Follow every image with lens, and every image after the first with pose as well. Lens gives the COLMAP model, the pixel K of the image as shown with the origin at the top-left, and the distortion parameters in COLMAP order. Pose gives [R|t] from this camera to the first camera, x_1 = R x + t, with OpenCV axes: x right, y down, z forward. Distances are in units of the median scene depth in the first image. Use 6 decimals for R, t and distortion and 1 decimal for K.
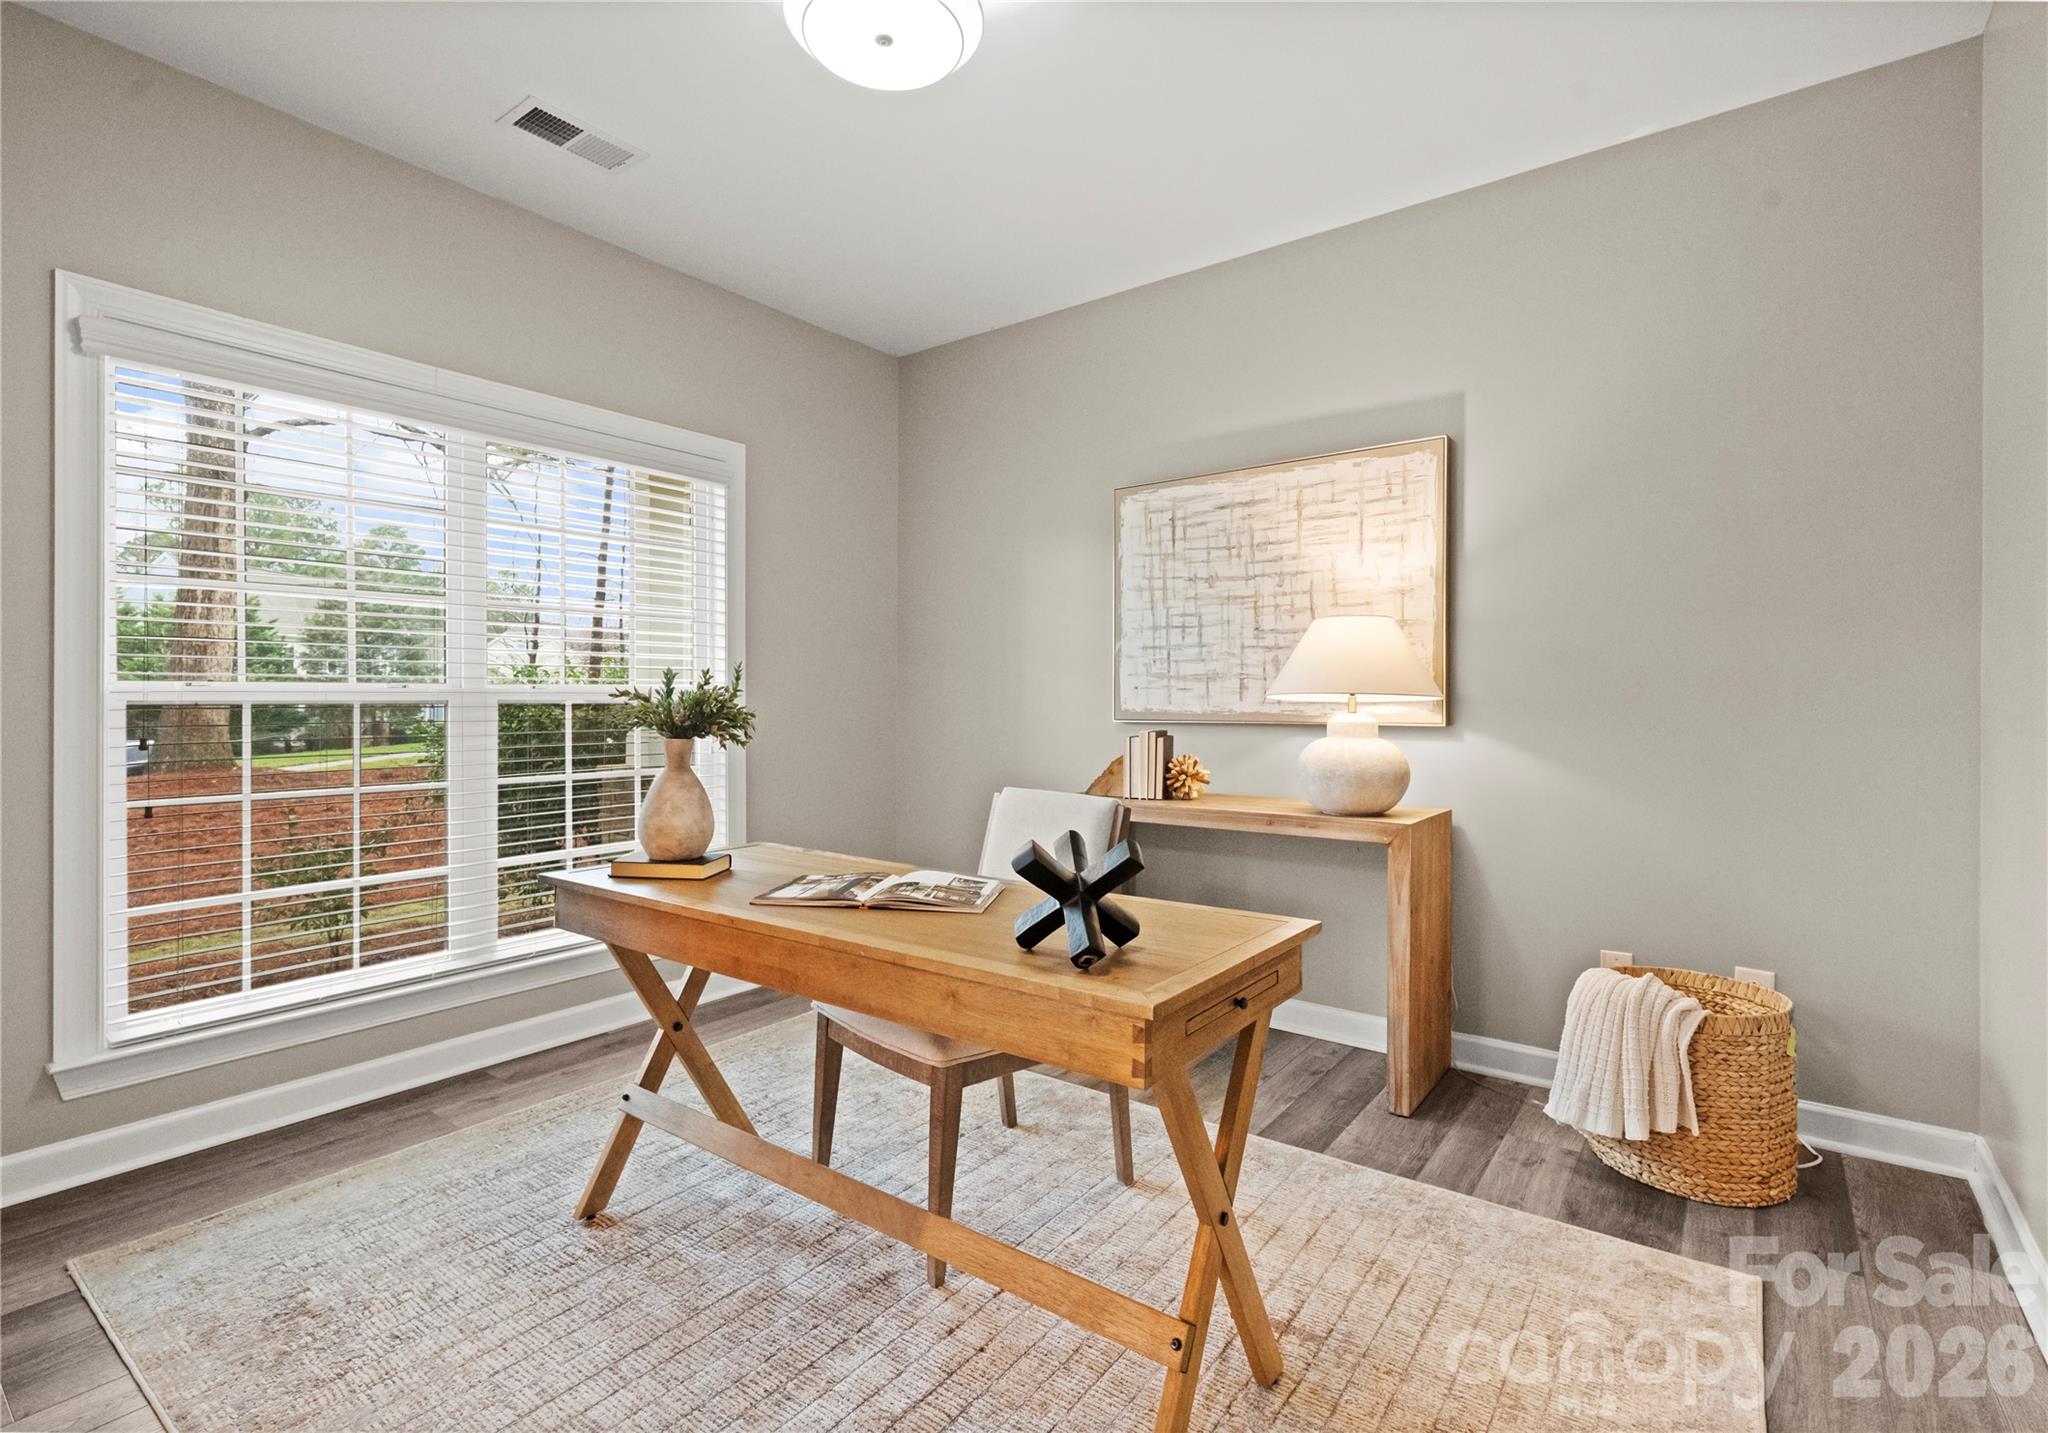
lens RADIAL K [[994.9, 0, 996.2], [0, 994.9, 697.2], [0, 0, 1]] dist [0.000840, -0.000278]
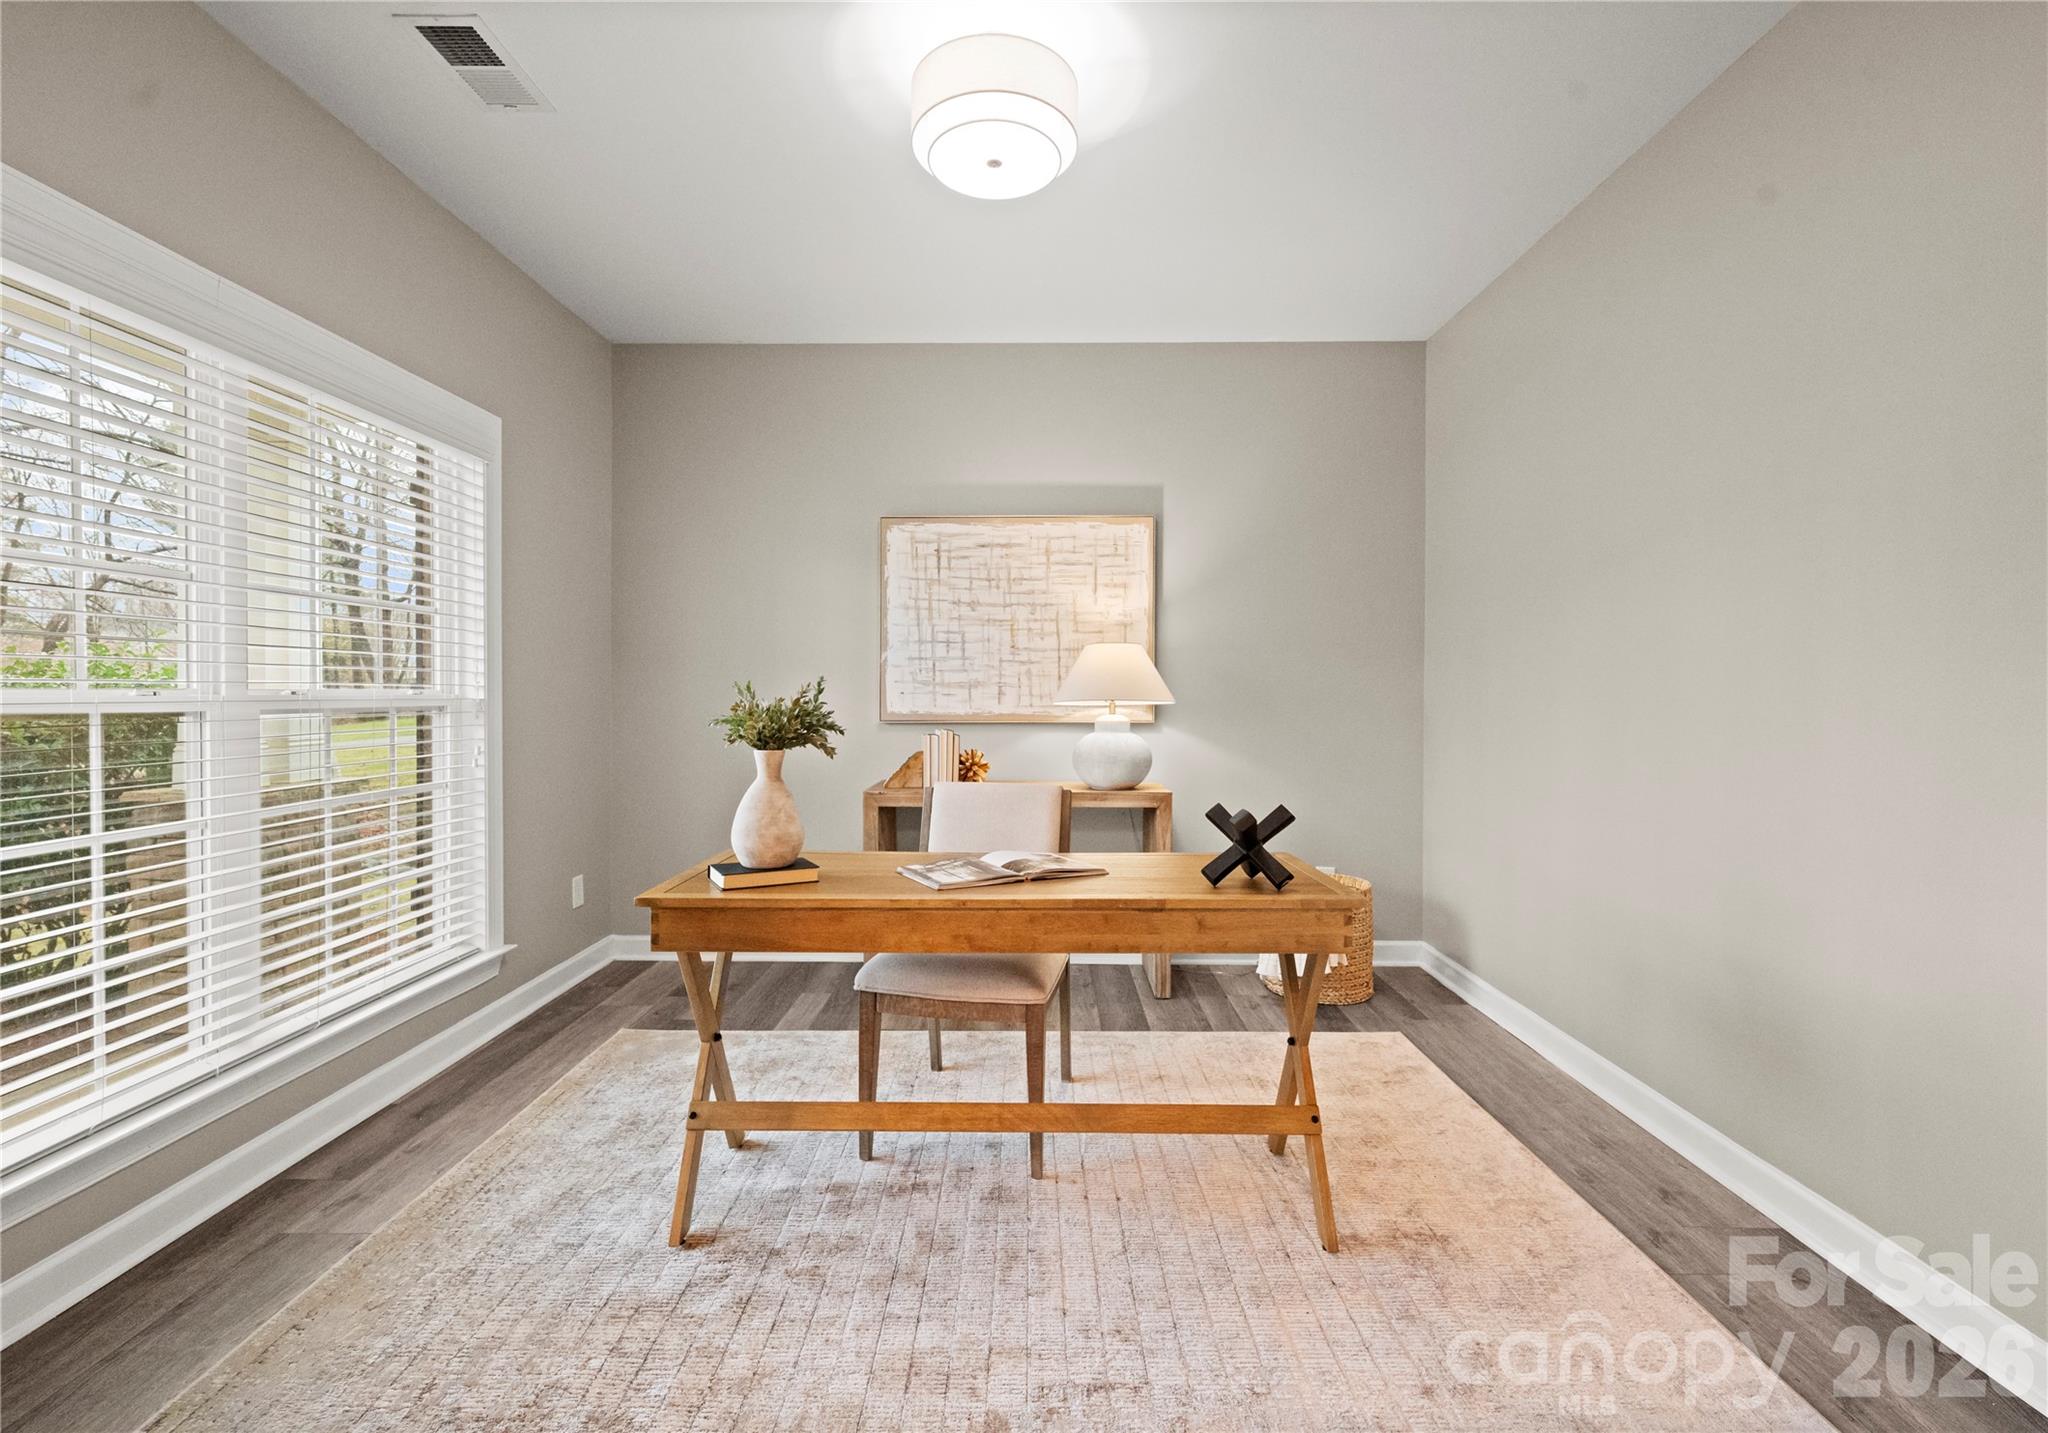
lens RADIAL K [[994.9, 0, 996.2], [0, 994.9, 697.2], [0, 0, 1]] dist [0.000840, -0.000278]
pose [[0.789205, -0.002378, 0.614125, -0.523407], [-0.002415, 0.999973, 0.006975, -0.014085], [-0.614125, -0.006988, 0.789178, 0.026659]]
